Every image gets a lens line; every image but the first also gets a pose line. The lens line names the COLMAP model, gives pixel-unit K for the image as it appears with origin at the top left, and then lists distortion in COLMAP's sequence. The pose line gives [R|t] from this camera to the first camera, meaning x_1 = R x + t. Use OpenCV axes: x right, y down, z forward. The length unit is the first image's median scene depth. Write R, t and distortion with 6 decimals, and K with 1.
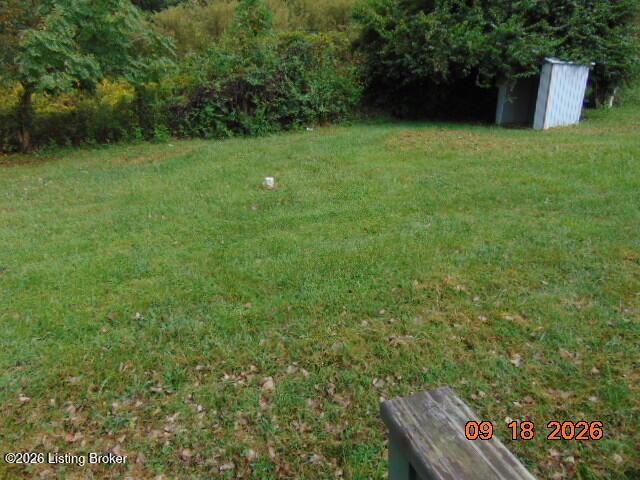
lens RADIAL K [[478.4, 0, 322.5], [0, 478.4, 242.6], [0, 0, 1]] dist [-0.015816, 0.033284]
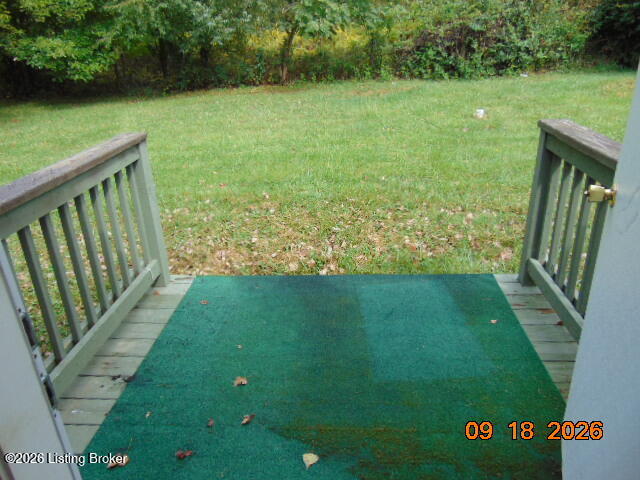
lens RADIAL K [[478.4, 0, 323.0], [0, 478.4, 236.2], [0, 0, 1]] dist [-0.015816, 0.033284]
pose [[0.917952, 0.158478, -0.363660, 0.006276], [-0.129395, 0.986213, 0.103157, 0.061927], [0.374995, -0.047638, 0.925802, -0.150824]]
